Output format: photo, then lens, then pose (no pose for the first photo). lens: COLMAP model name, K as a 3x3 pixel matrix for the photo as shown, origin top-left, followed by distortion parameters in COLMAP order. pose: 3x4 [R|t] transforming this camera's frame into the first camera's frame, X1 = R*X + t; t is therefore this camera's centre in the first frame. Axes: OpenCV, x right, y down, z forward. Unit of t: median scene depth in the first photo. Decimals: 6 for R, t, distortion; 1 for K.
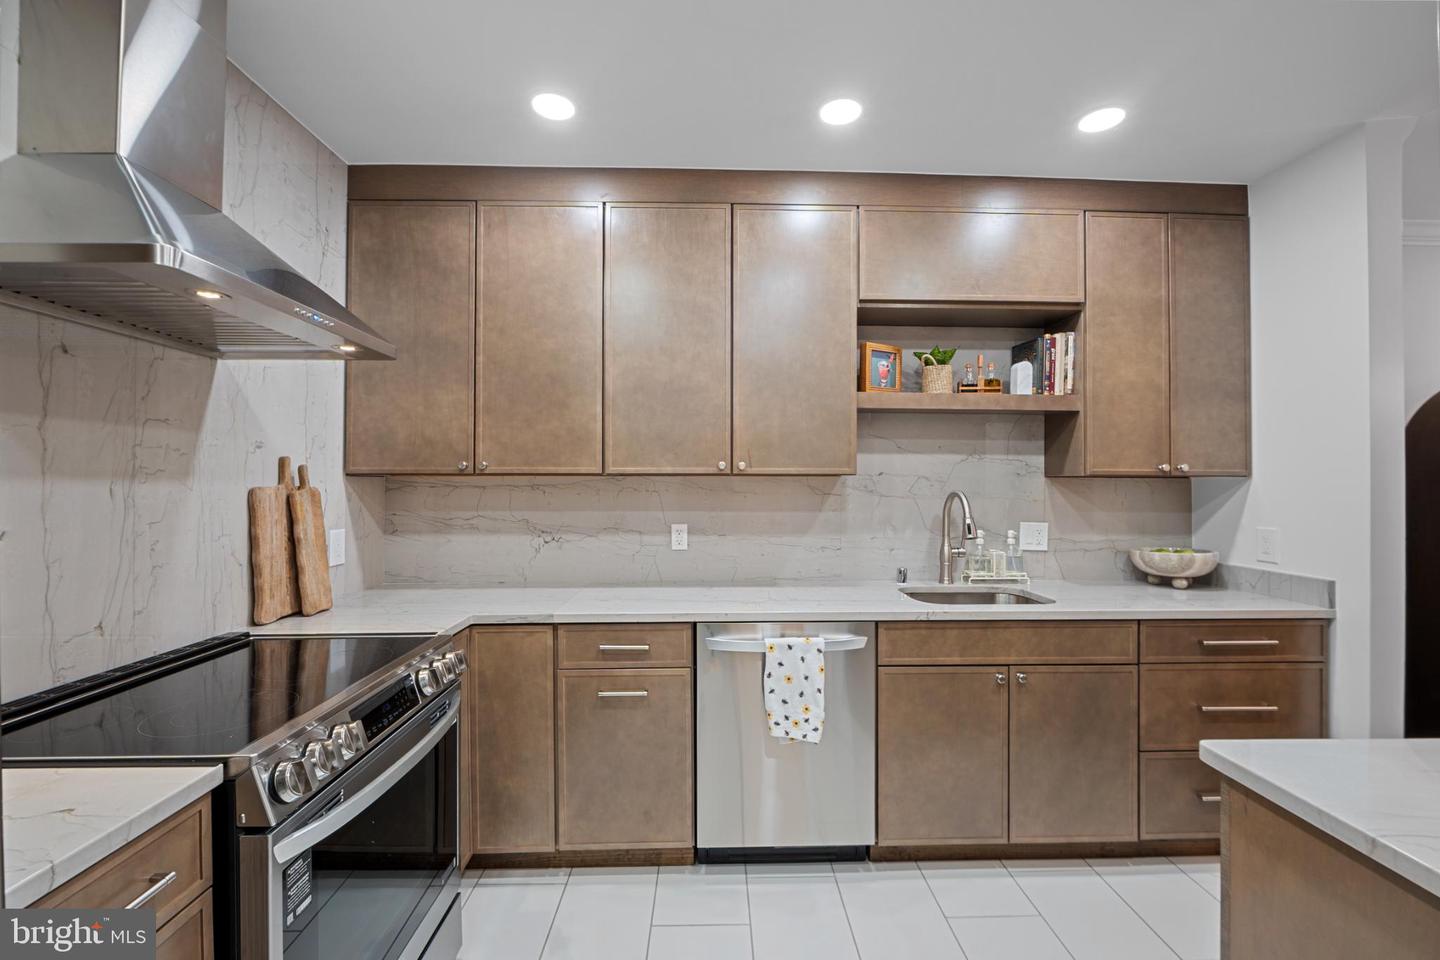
lens RADIAL K [[590.4, 0, 723.0], [0, 590.4, 473.6], [0, 0, 1]] dist [-0.012464, 0.000032]
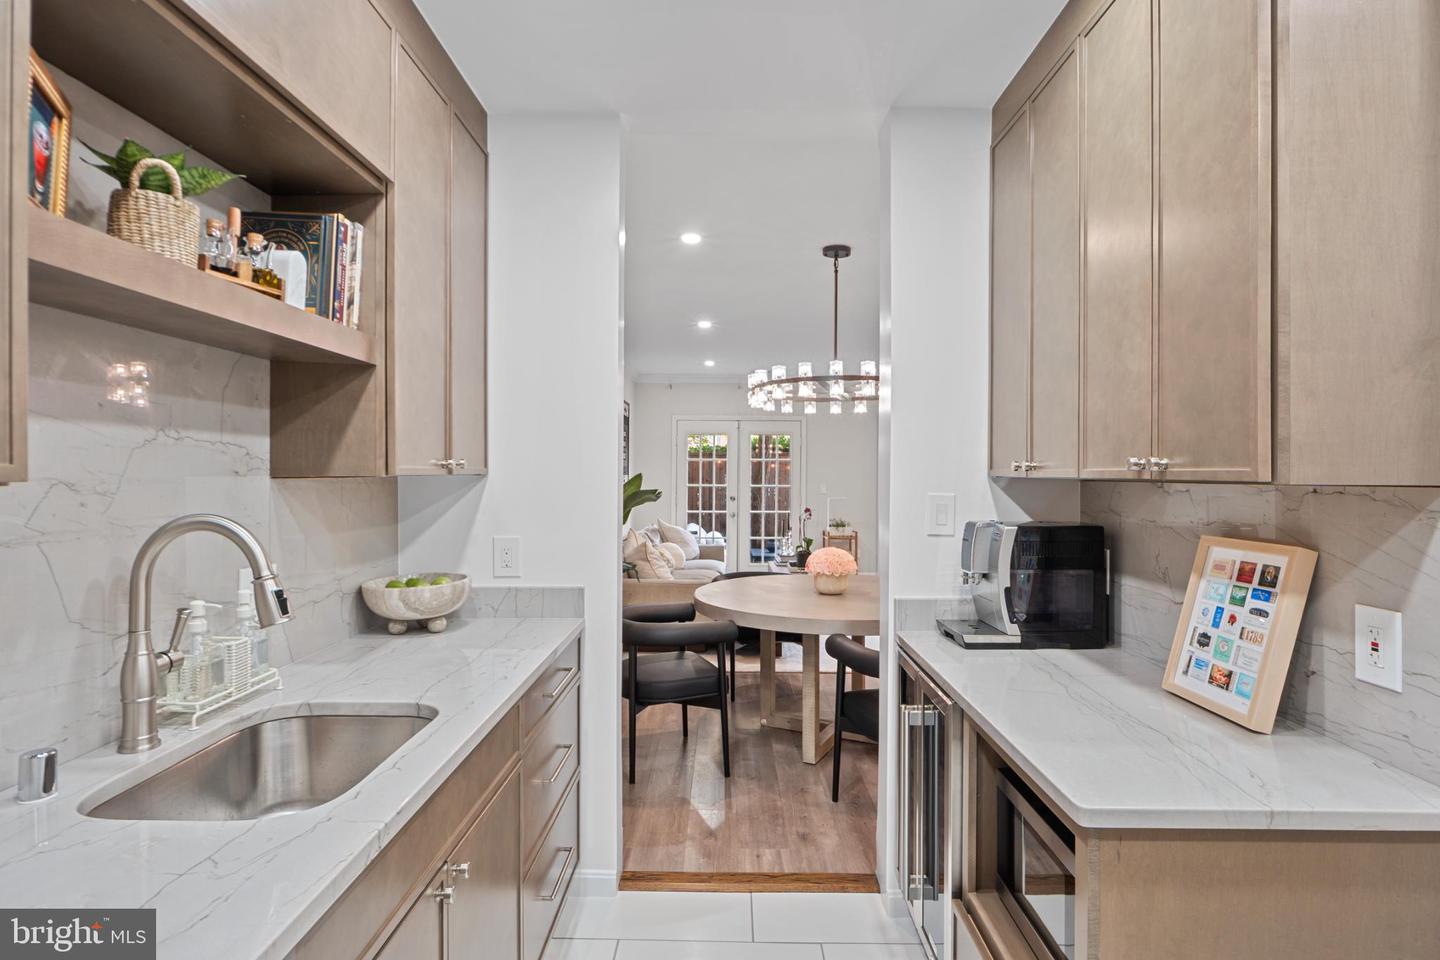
lens RADIAL K [[738.7, 0, 716.5], [0, 738.7, 464.2], [0, 0, 1]] dist [0.000645, 0.000335]
pose [[0.036450, 0.004624, 0.999325, -0.107061], [-0.011693, 0.999923, -0.004200, -0.008667], [-0.999267, -0.011532, 0.036501, 0.596915]]
